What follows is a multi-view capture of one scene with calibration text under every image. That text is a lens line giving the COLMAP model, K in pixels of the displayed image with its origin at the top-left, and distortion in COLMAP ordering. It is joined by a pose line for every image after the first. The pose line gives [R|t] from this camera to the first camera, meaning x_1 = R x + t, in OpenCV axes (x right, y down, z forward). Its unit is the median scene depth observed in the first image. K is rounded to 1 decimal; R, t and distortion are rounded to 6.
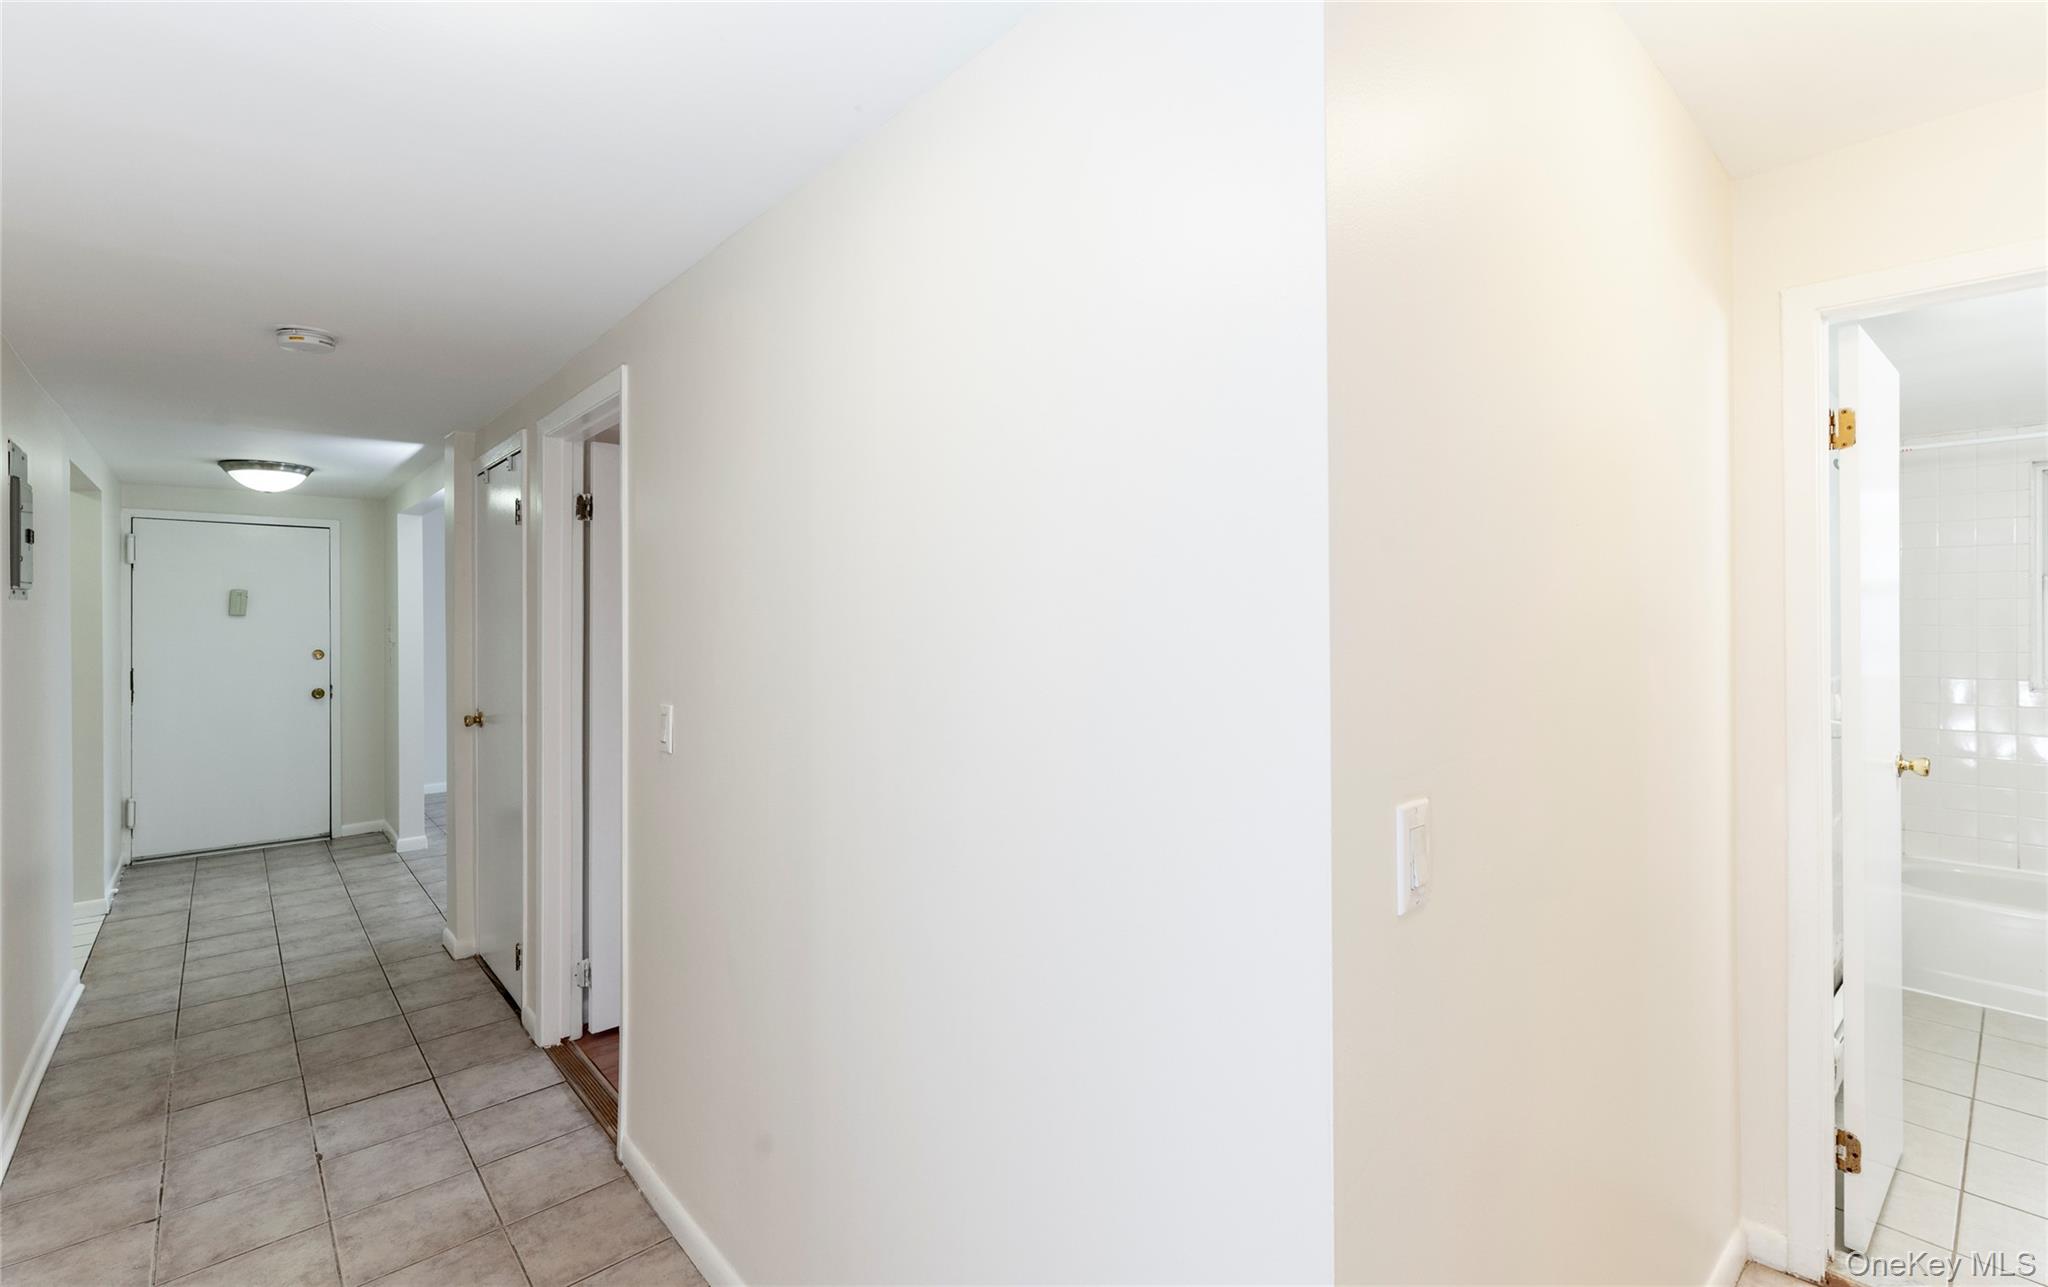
lens RADIAL K [[898.8, 0, 1022.0], [0, 898.8, 616.1], [0, 0, 1]] dist [0.002990, 0.000042]
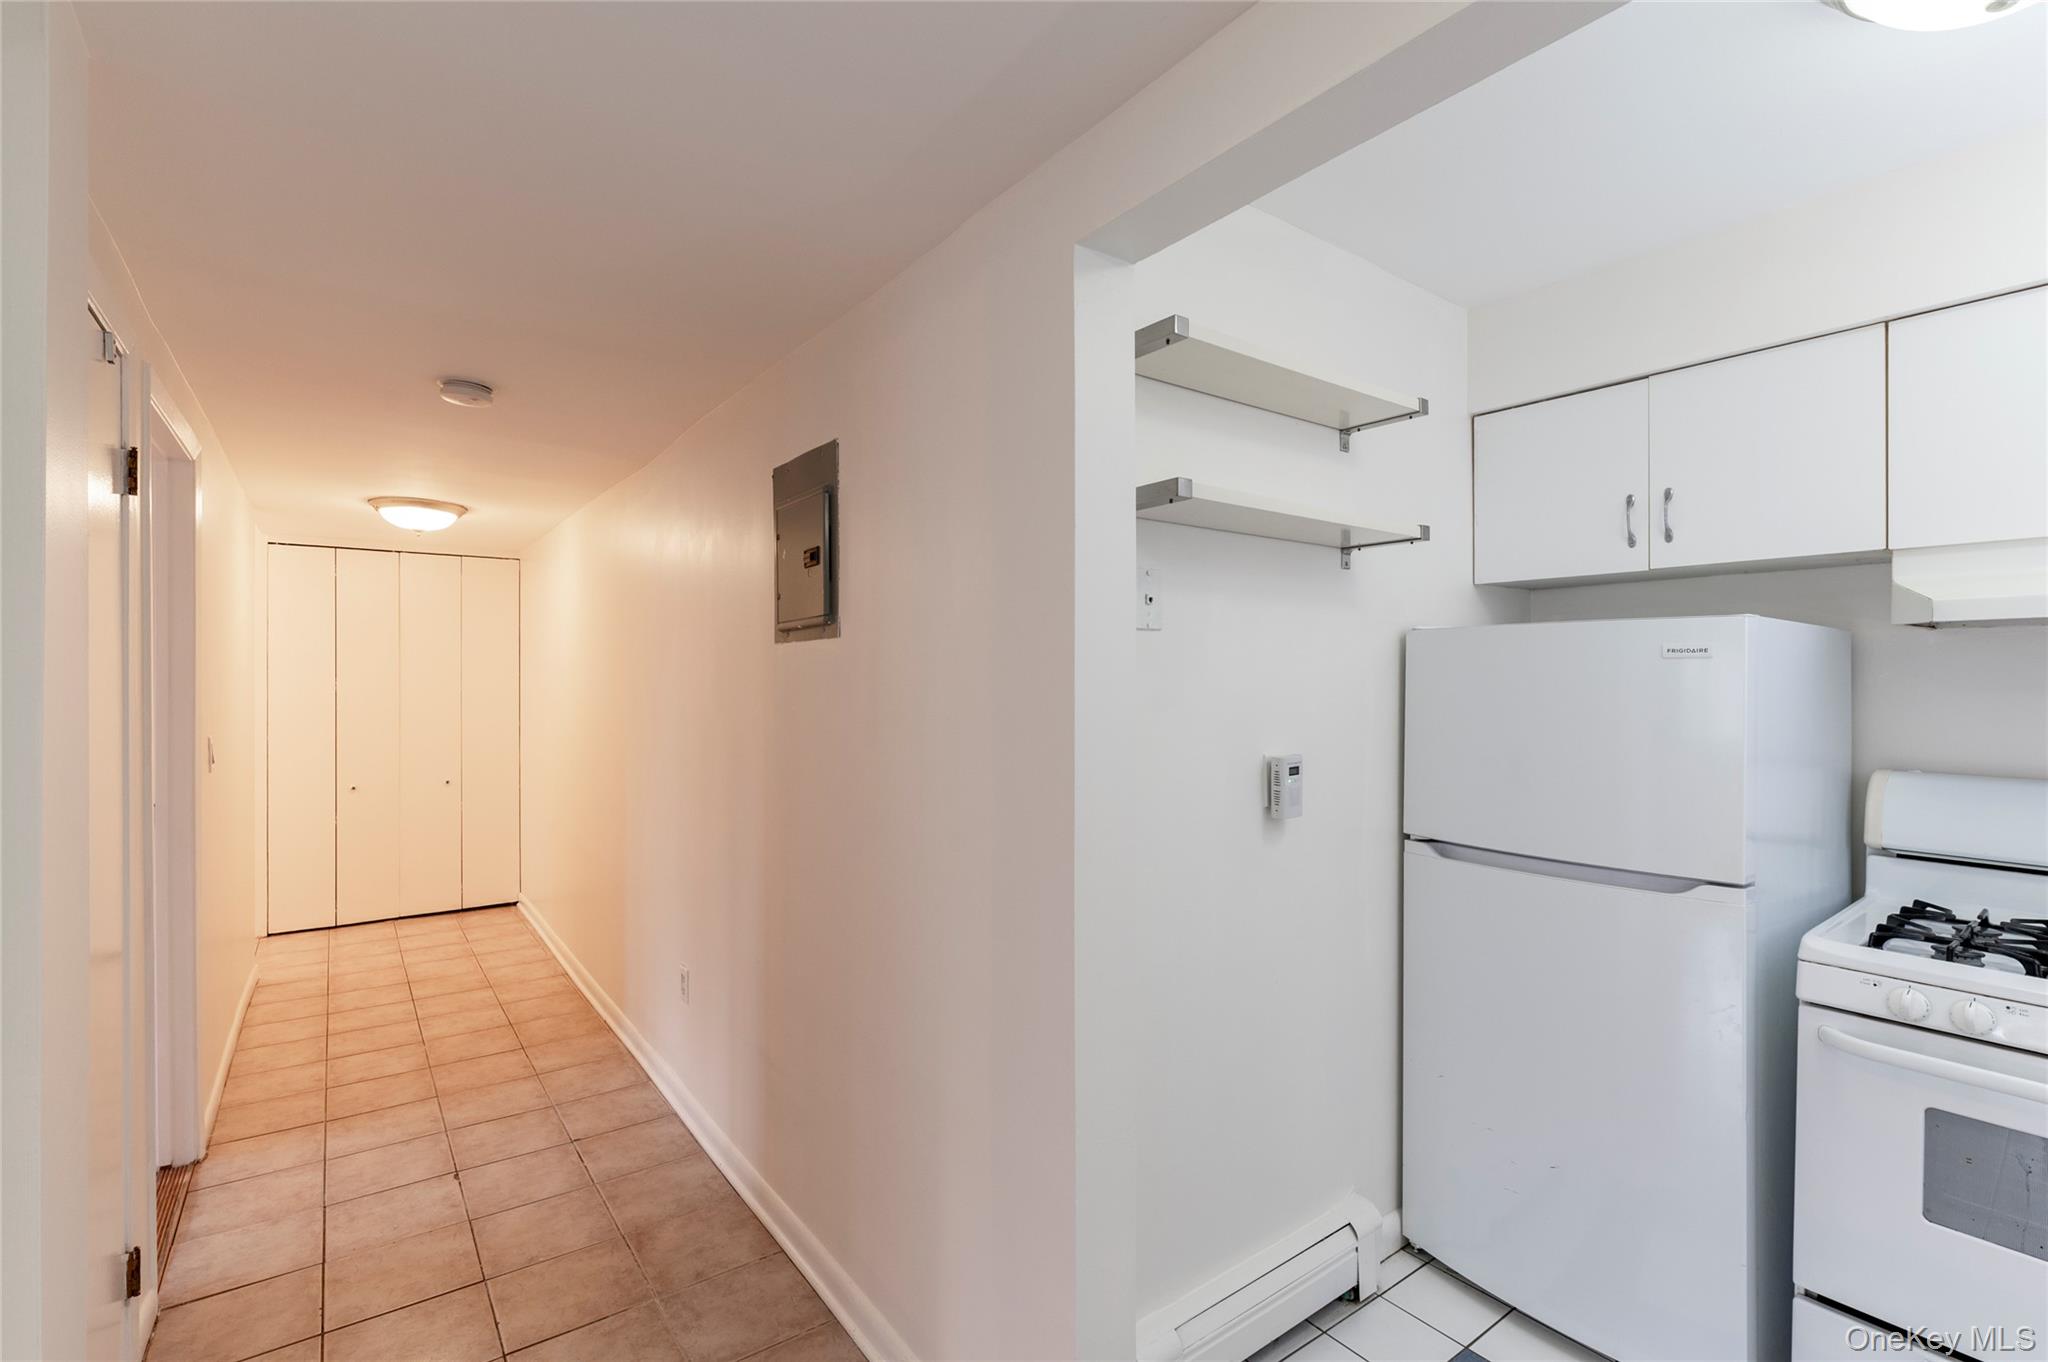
lens RADIAL K [[917.1, 0, 1024.0], [0, 917.1, 681.0], [0, 0, 1]] dist [-0.000102, -0.000486]
pose [[-0.996195, 0.004345, 0.087043, -0.918878], [0.003983, 0.999983, -0.004336, 0.014136], [-0.087060, -0.003973, -0.996195, 1.203555]]
